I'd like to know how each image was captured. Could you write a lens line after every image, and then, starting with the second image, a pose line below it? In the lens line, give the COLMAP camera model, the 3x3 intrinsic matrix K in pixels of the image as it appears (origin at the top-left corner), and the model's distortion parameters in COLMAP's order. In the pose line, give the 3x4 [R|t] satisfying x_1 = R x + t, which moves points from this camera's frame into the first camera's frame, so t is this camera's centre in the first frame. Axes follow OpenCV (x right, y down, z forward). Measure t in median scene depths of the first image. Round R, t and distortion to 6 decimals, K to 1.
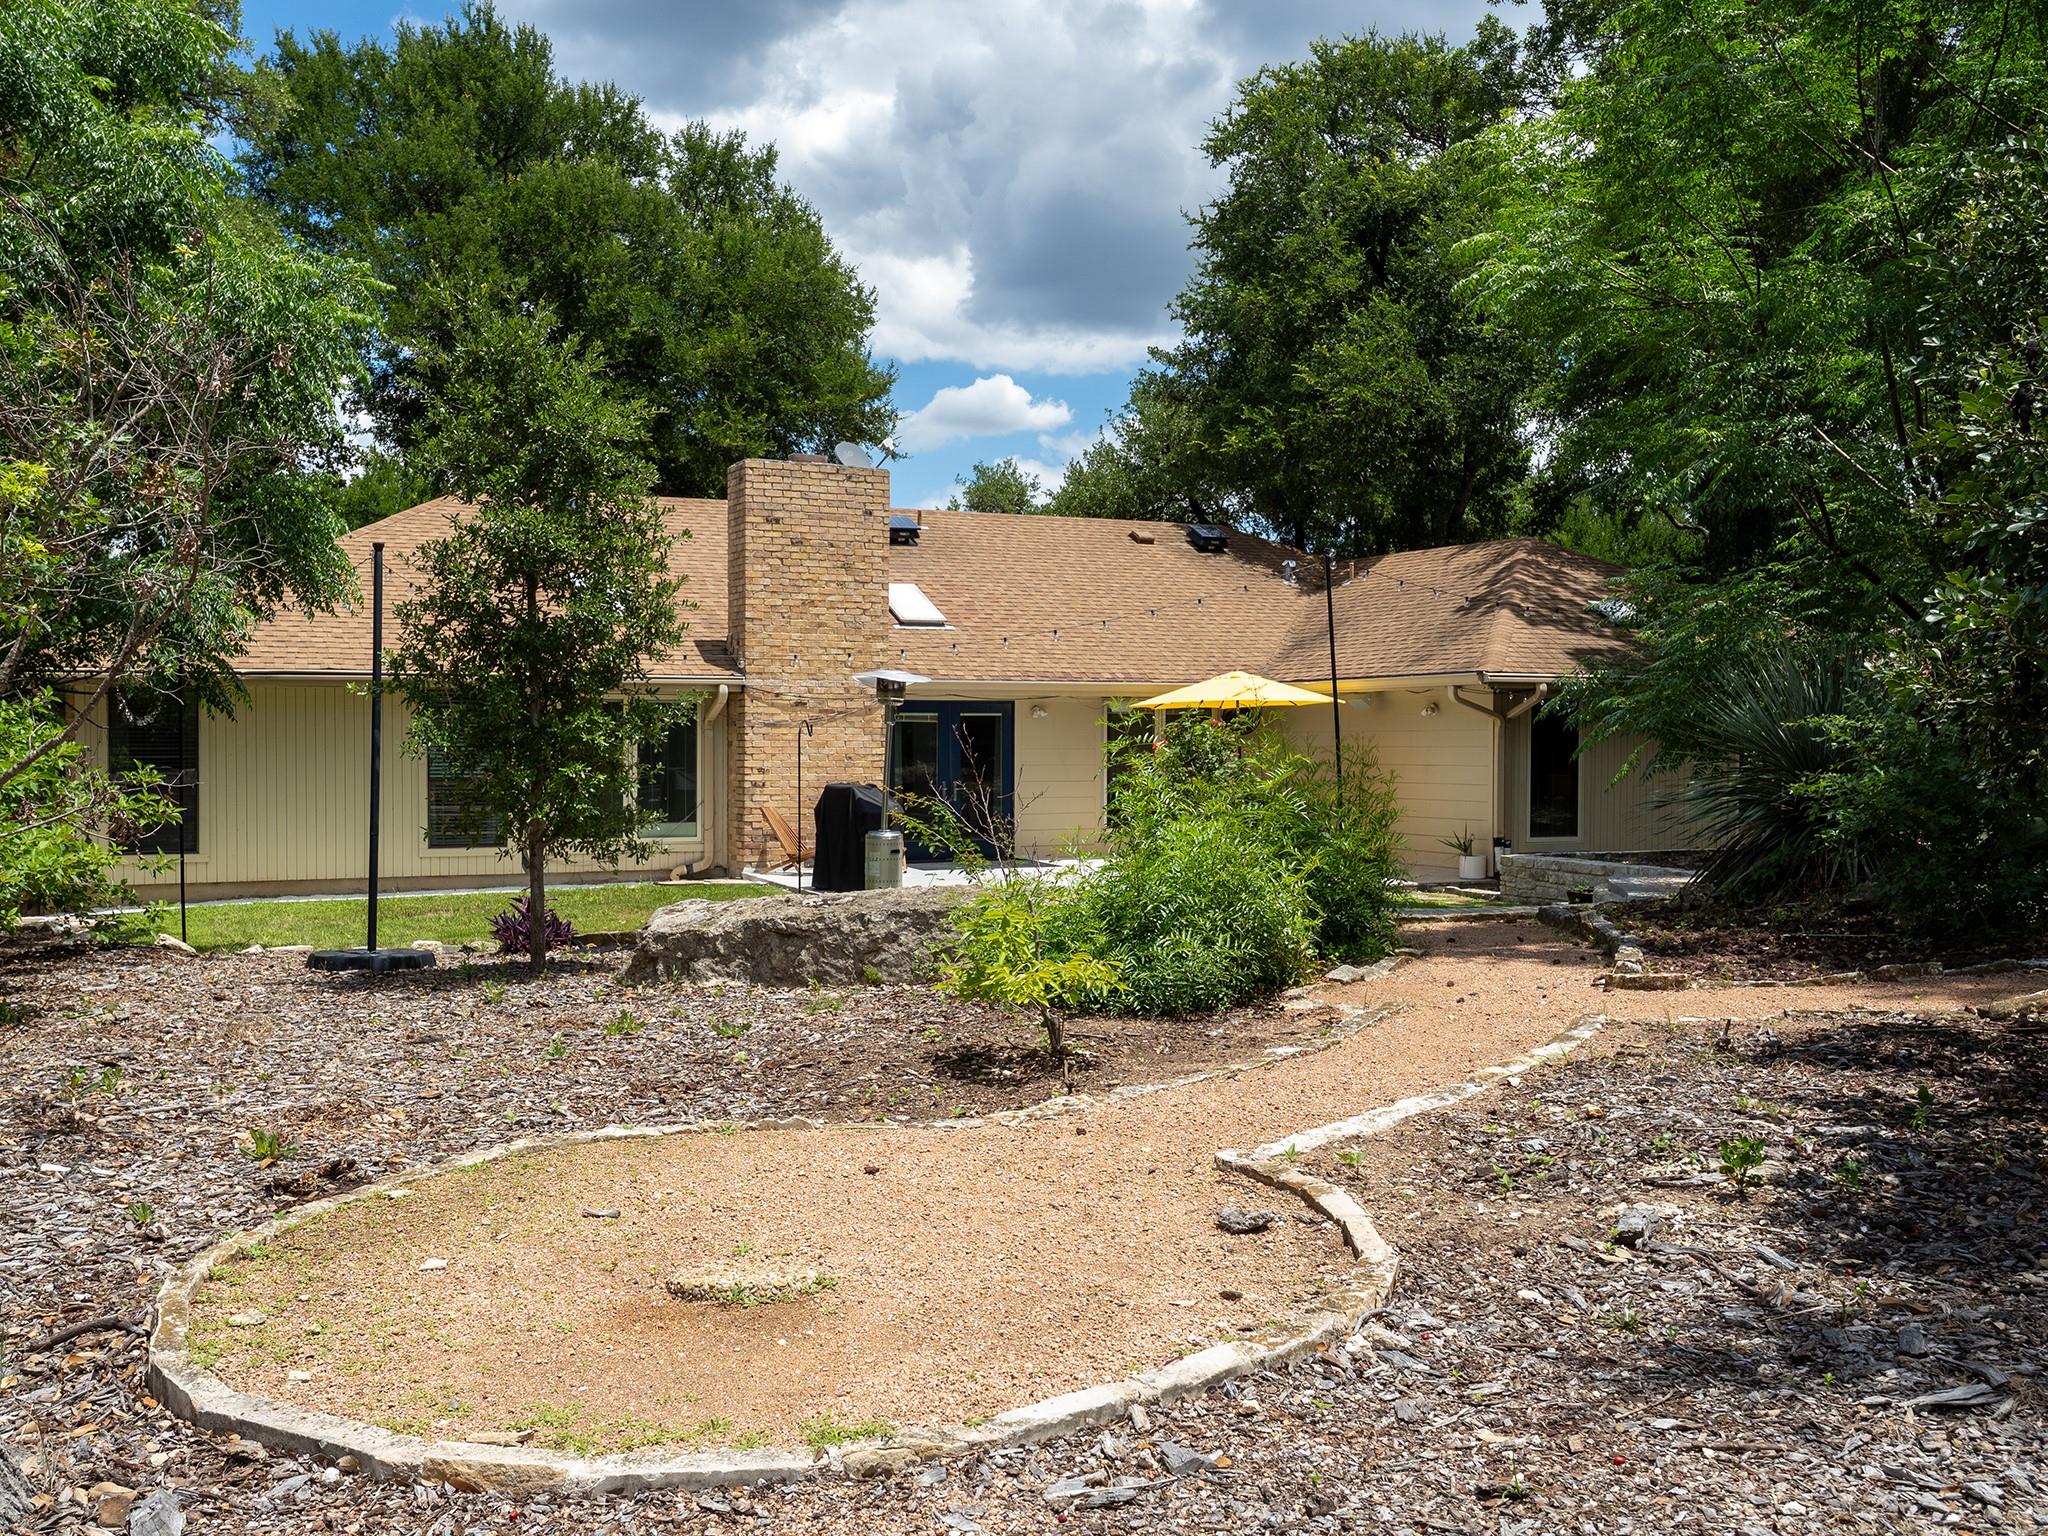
lens RADIAL K [[1931.6, 0, 1031.9], [0, 1931.6, 771.9], [0, 0, 1]] dist [0.049774, 0.000000]
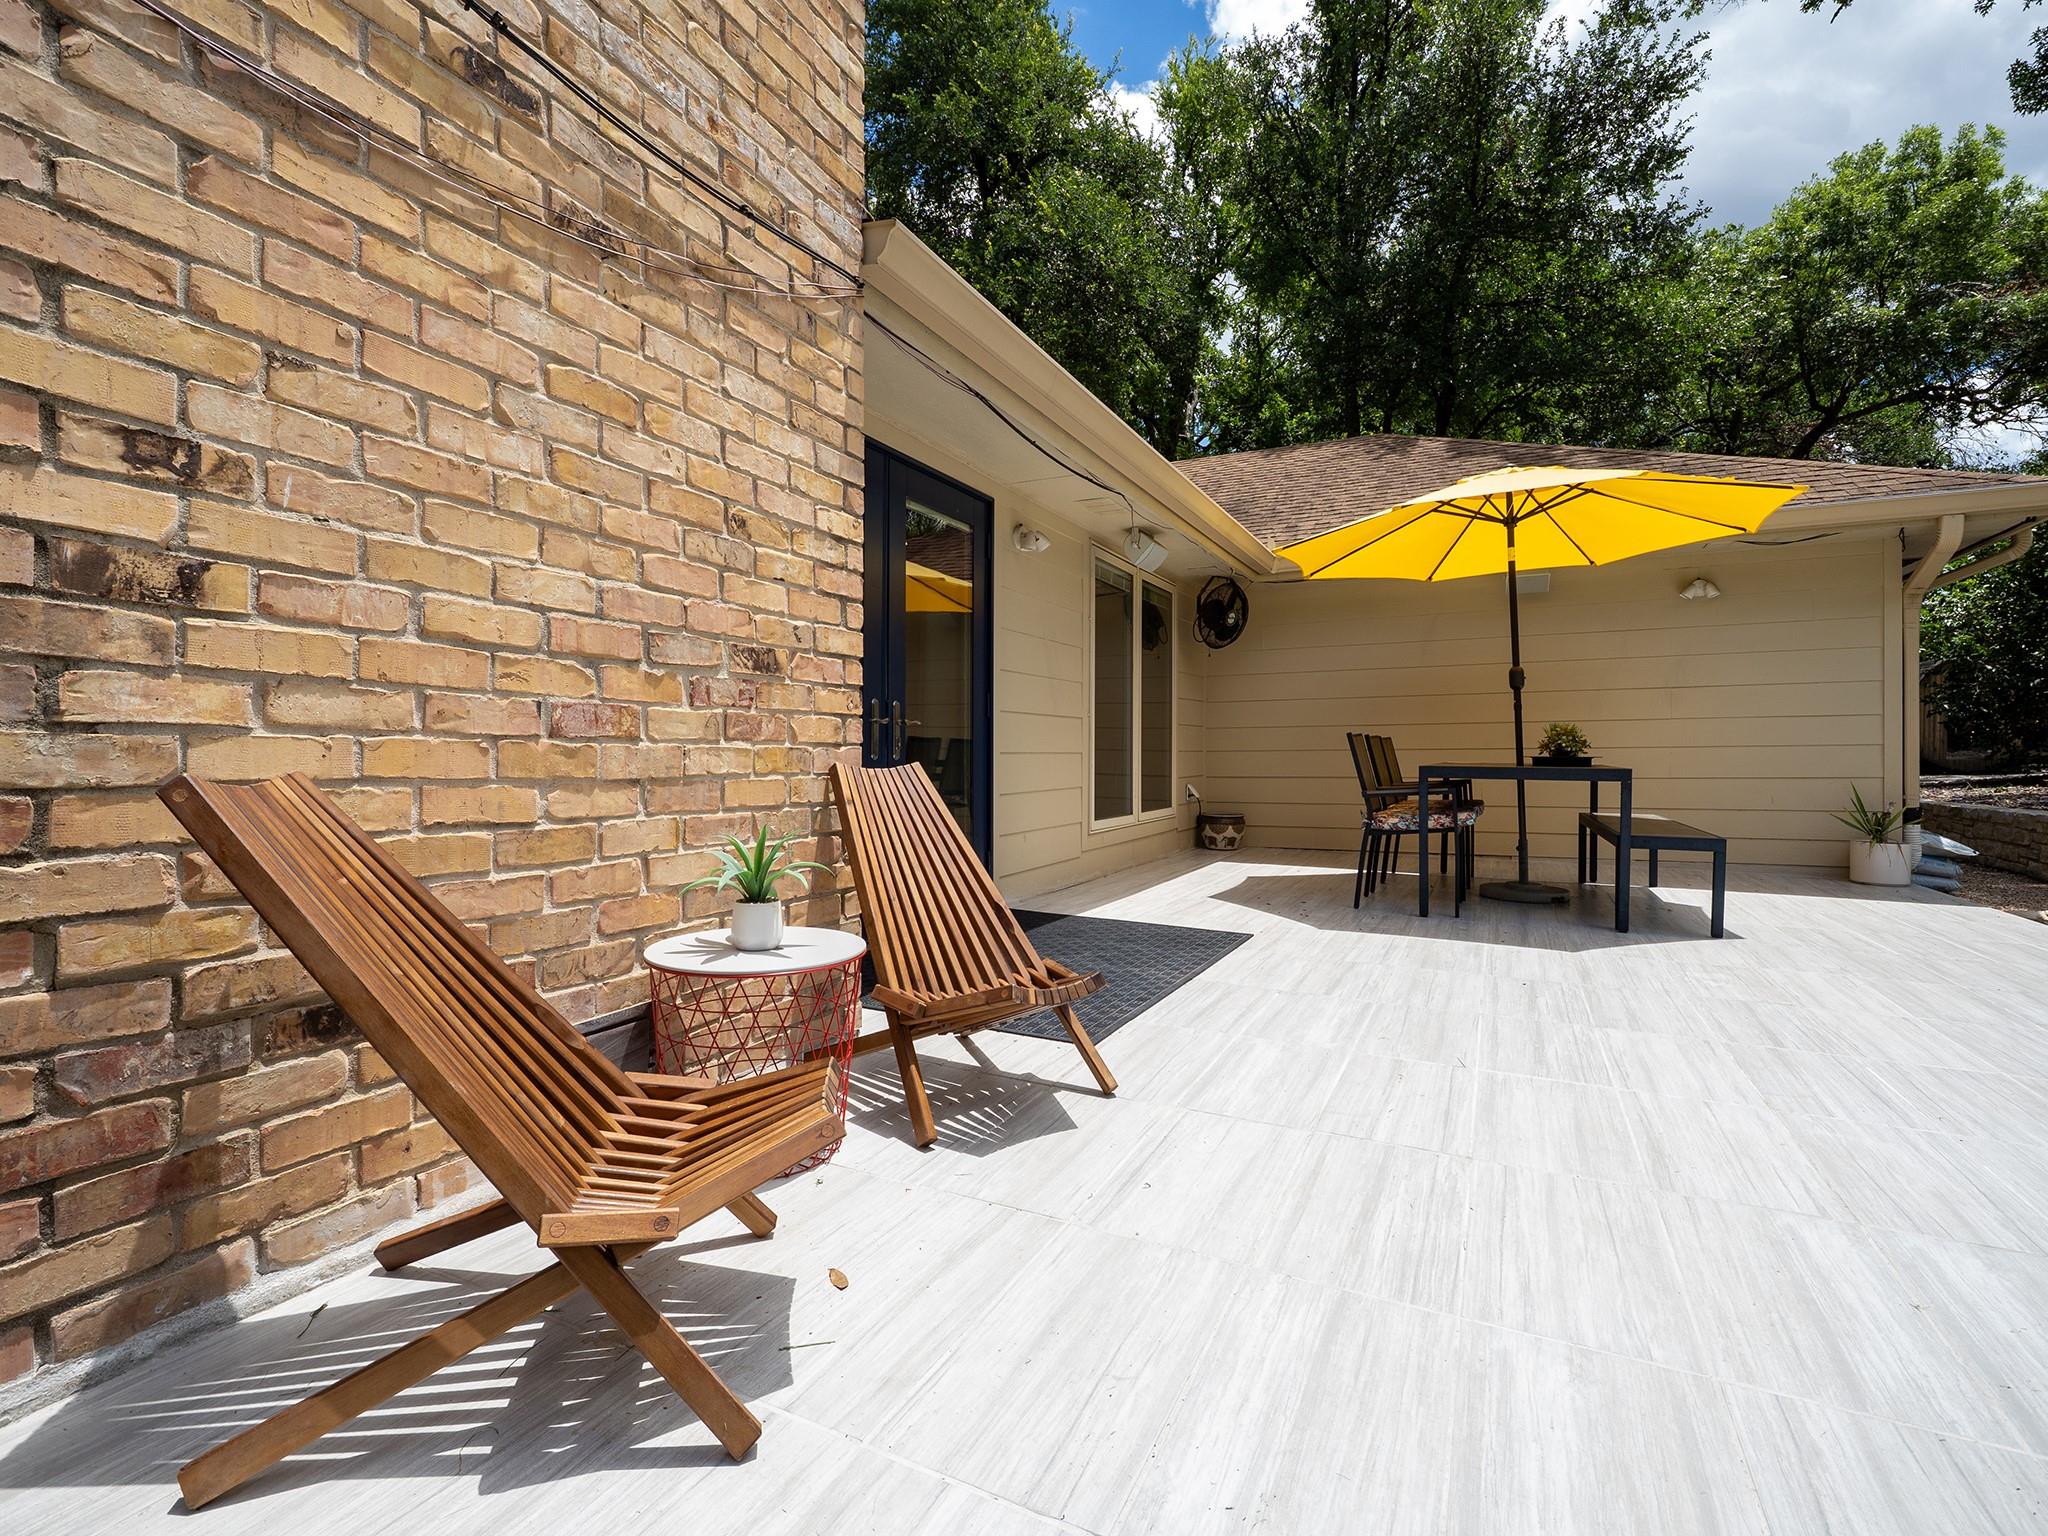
lens RADIAL K [[974.8, 0, 1021.6], [0, 974.8, 765.4], [0, 0, 1]] dist [-0.005556, -0.000513]
pose [[0.777792, -0.007880, 0.628473, -0.134222], [0.012477, 0.999918, -0.002905, 0.017747], [-0.628398, 0.010102, 0.777826, 0.909076]]
